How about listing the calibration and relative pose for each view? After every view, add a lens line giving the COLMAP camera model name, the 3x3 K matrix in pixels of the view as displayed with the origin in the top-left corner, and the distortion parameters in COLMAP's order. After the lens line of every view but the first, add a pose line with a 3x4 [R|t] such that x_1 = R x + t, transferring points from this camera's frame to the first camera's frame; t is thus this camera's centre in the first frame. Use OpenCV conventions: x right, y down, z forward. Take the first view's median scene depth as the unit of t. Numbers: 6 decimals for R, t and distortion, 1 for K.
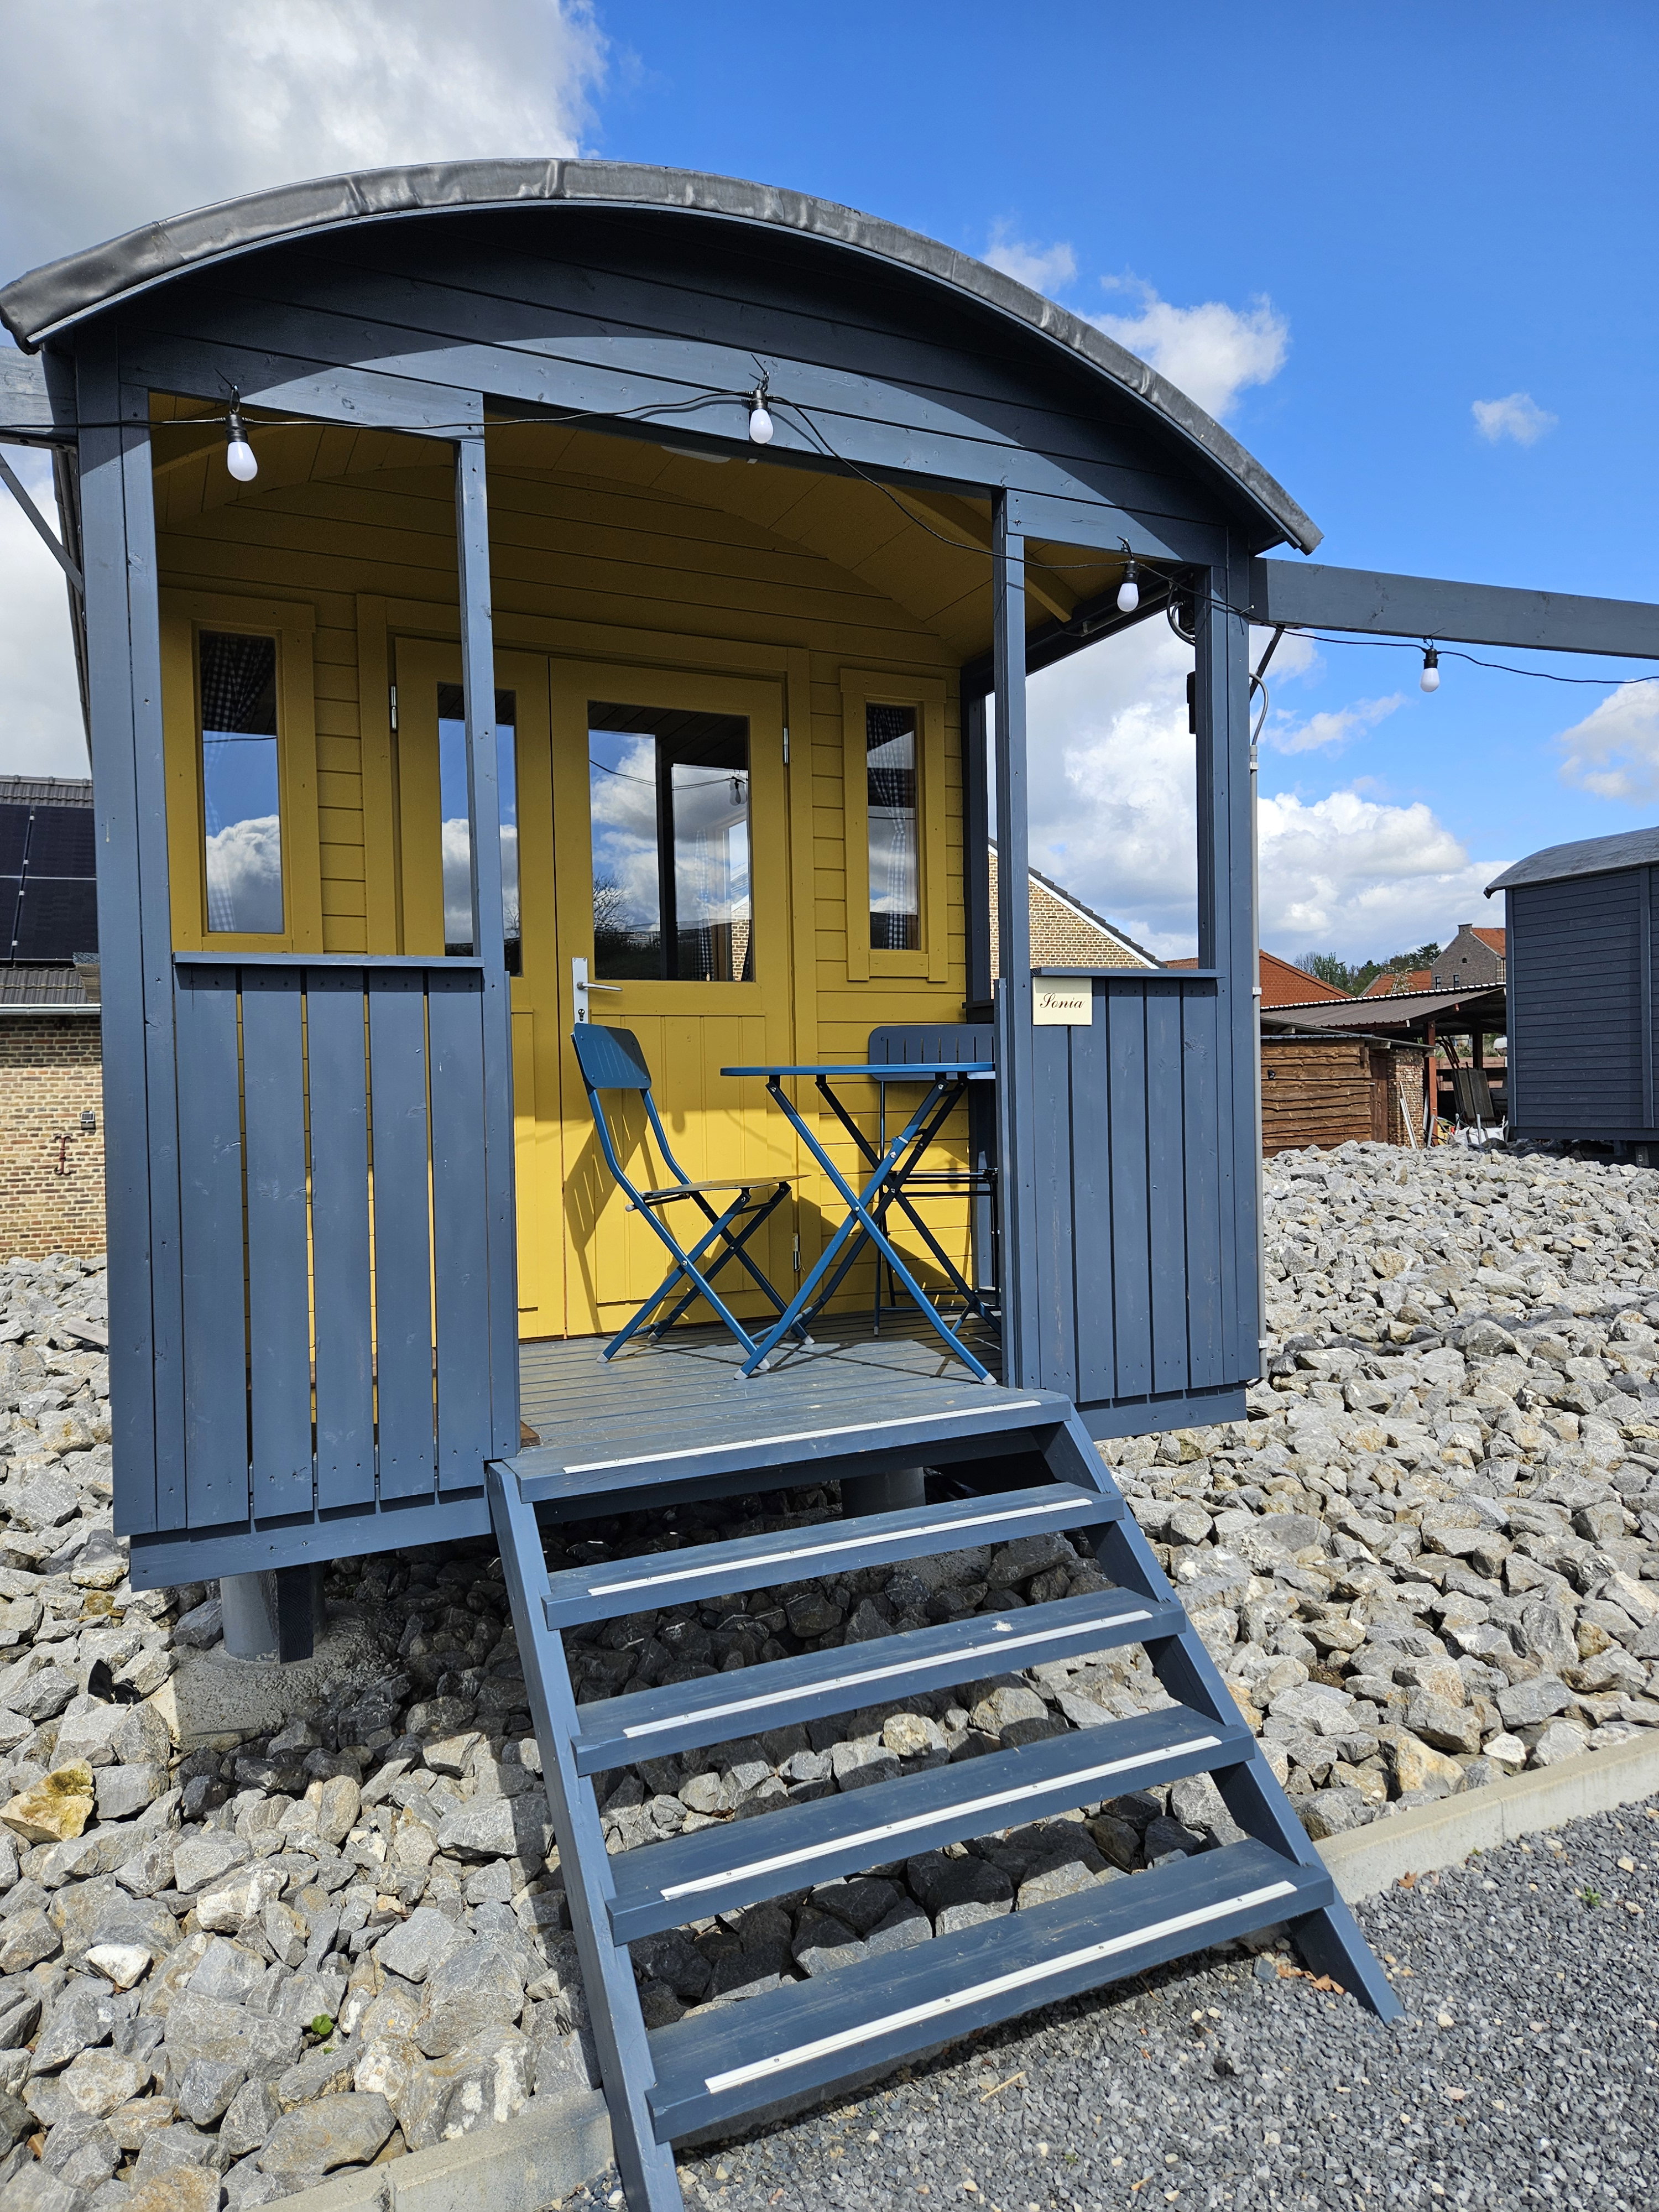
lens RADIAL K [[1503.3, 0, 829.5], [0, 1503.3, 1106.0], [0, 0, 1]] dist [0.072723, -0.000059]
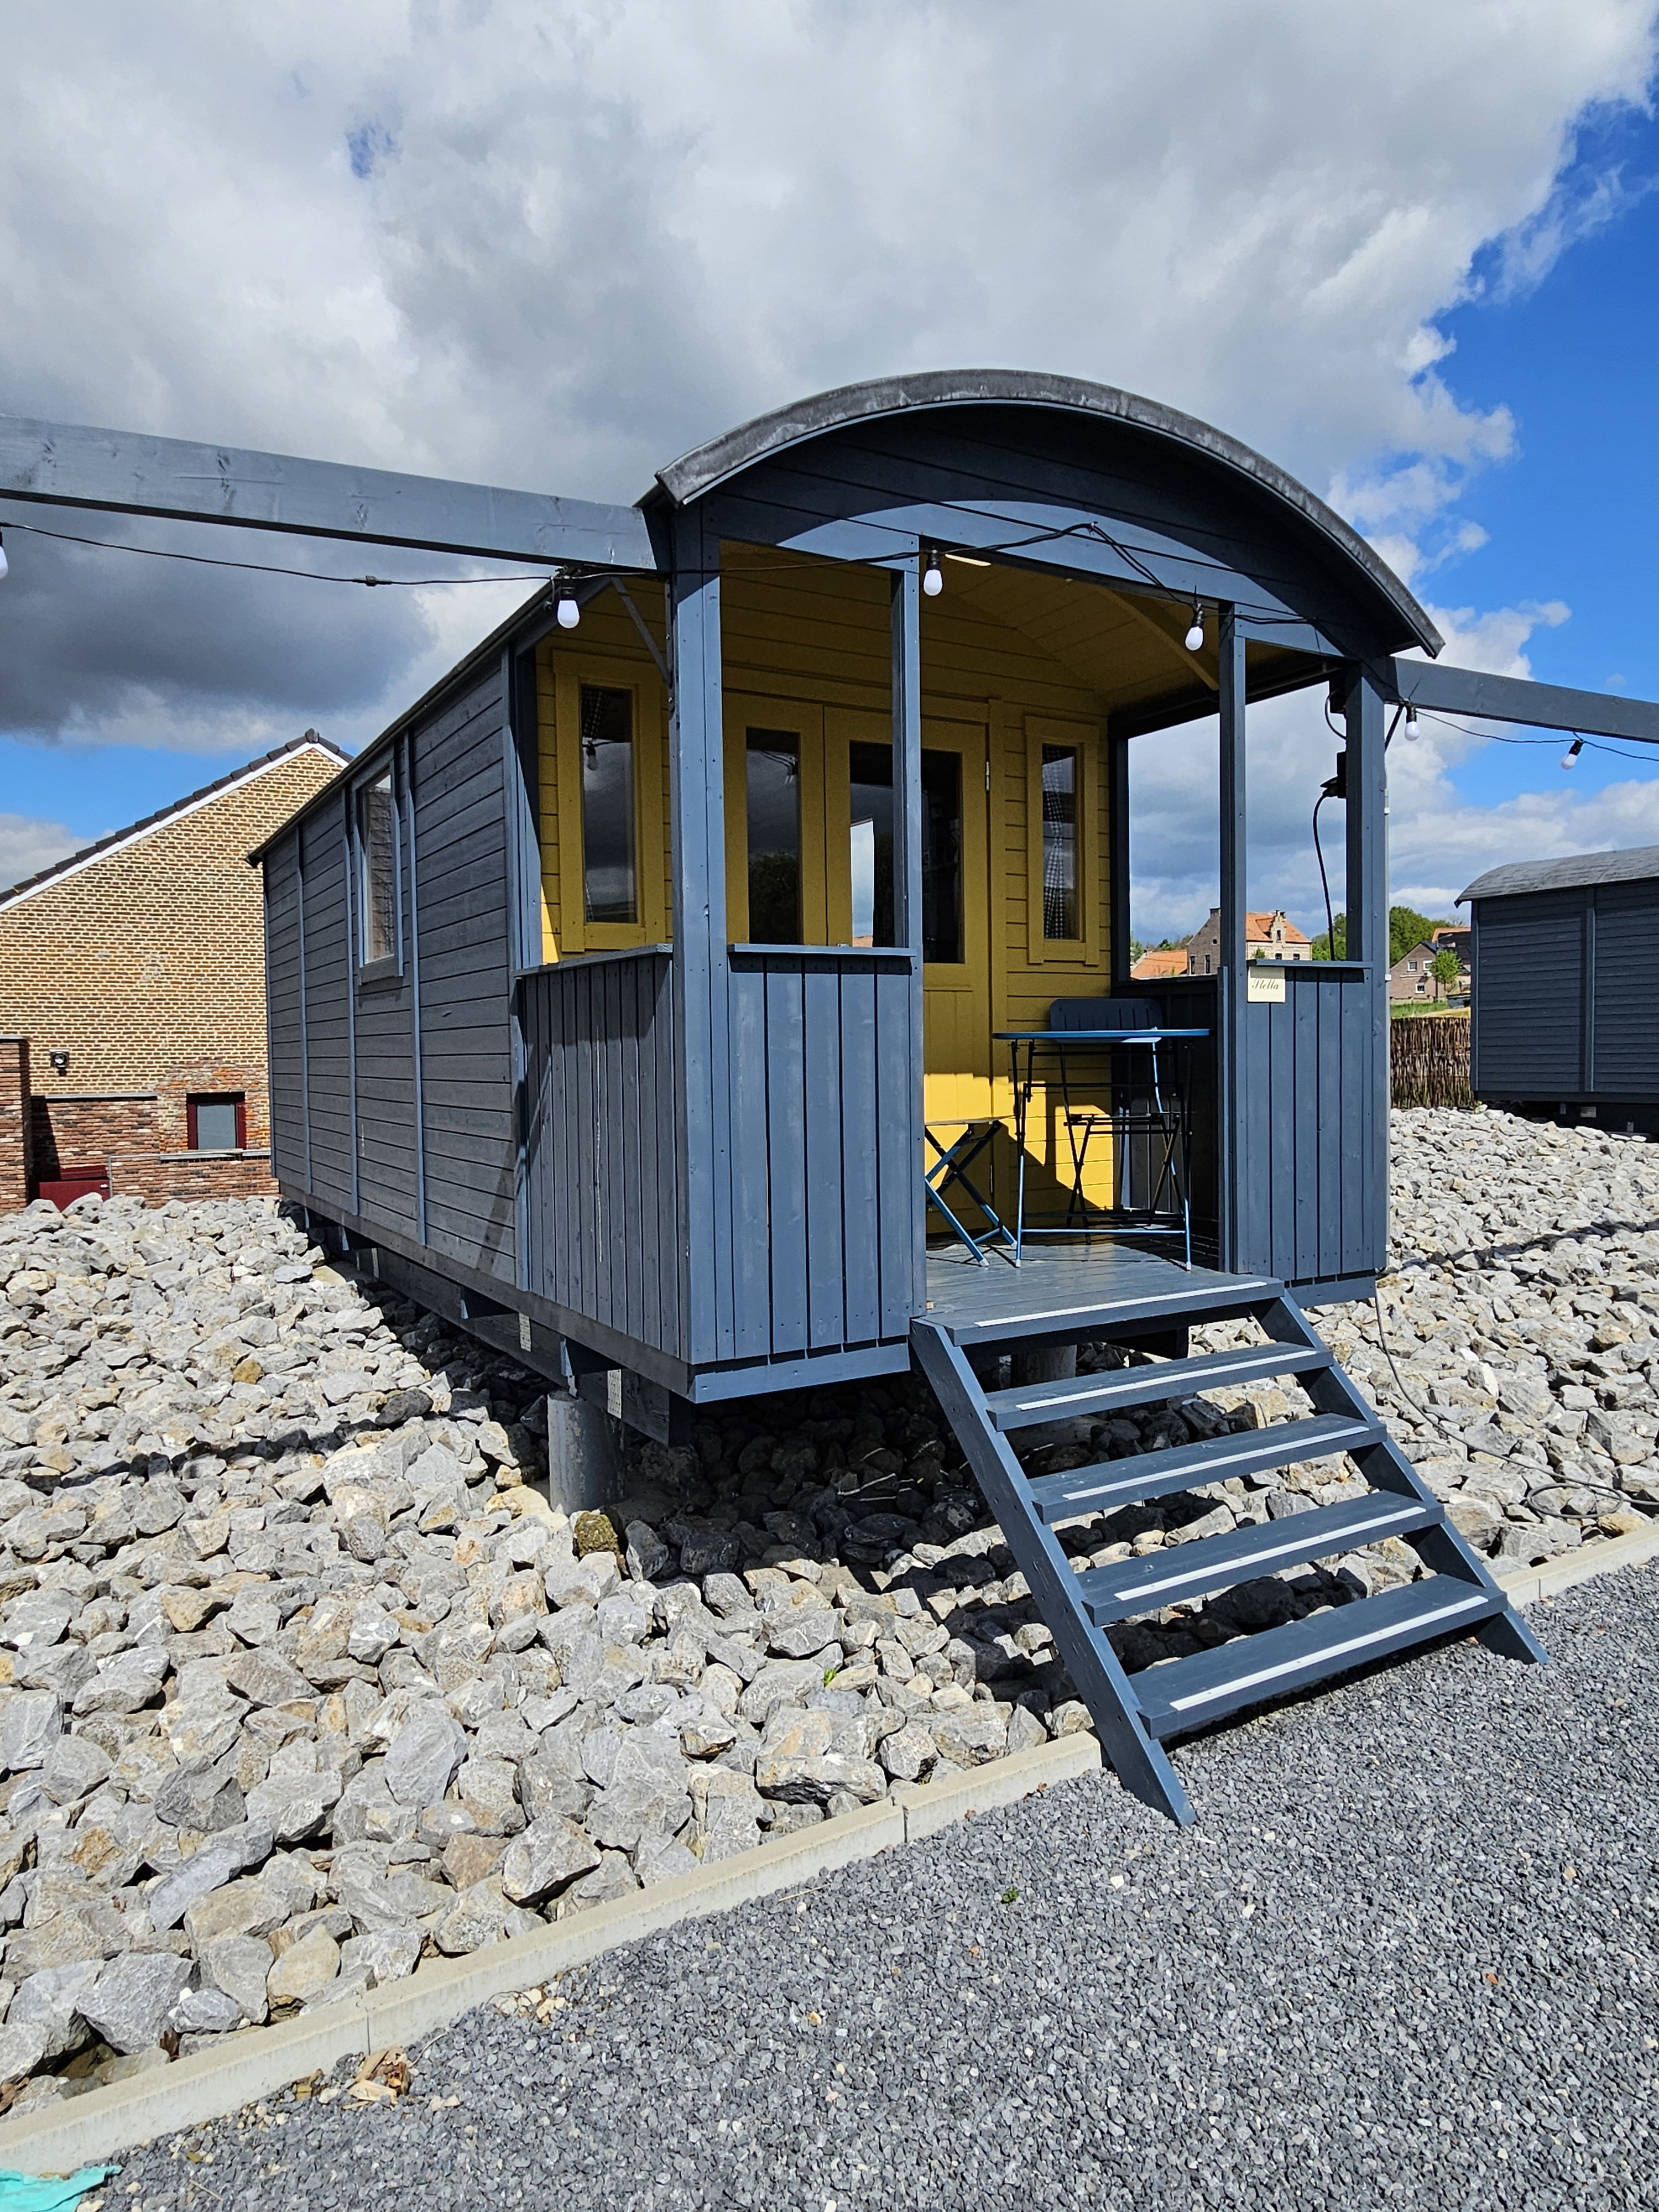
lens RADIAL K [[1354.2, 0, 829.5], [0, 1354.2, 1106.0], [0, 0, 1]] dist [-0.093050, 0.157440]
pose [[0.998019, 0.009335, 0.062214, -0.306513], [-0.011089, 0.999549, 0.027911, 0.008632], [-0.061925, -0.028546, 0.997672, -0.161790]]
